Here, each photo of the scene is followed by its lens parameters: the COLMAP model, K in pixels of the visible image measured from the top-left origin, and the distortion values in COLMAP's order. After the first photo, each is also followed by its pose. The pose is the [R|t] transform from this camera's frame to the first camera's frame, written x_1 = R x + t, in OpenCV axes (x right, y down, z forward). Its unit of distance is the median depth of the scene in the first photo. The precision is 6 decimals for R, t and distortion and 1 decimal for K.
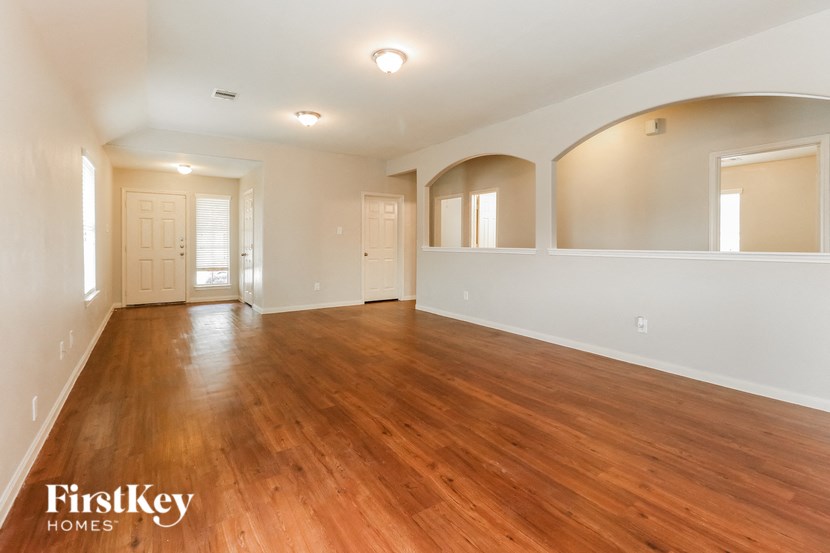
lens RADIAL K [[392.7, 0, 416.8], [0, 392.7, 242.7], [0, 0, 1]] dist [0.001793, 0.000188]
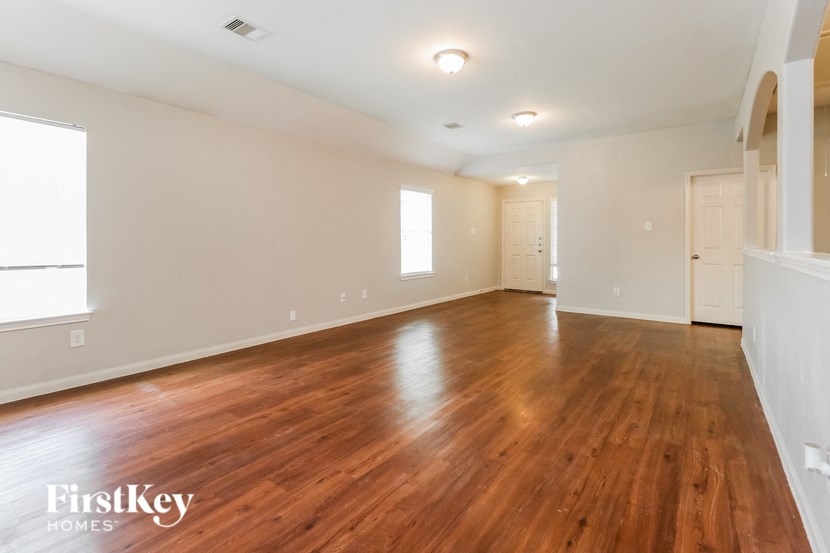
lens RADIAL K [[392.7, 0, 416.8], [0, 392.7, 242.7], [0, 0, 1]] dist [0.001793, 0.000188]
pose [[0.333965, 0.004087, -0.942576, 1.222112], [-0.000609, 0.999991, 0.004120, -0.002052], [0.942585, -0.000802, 0.333965, 0.831769]]
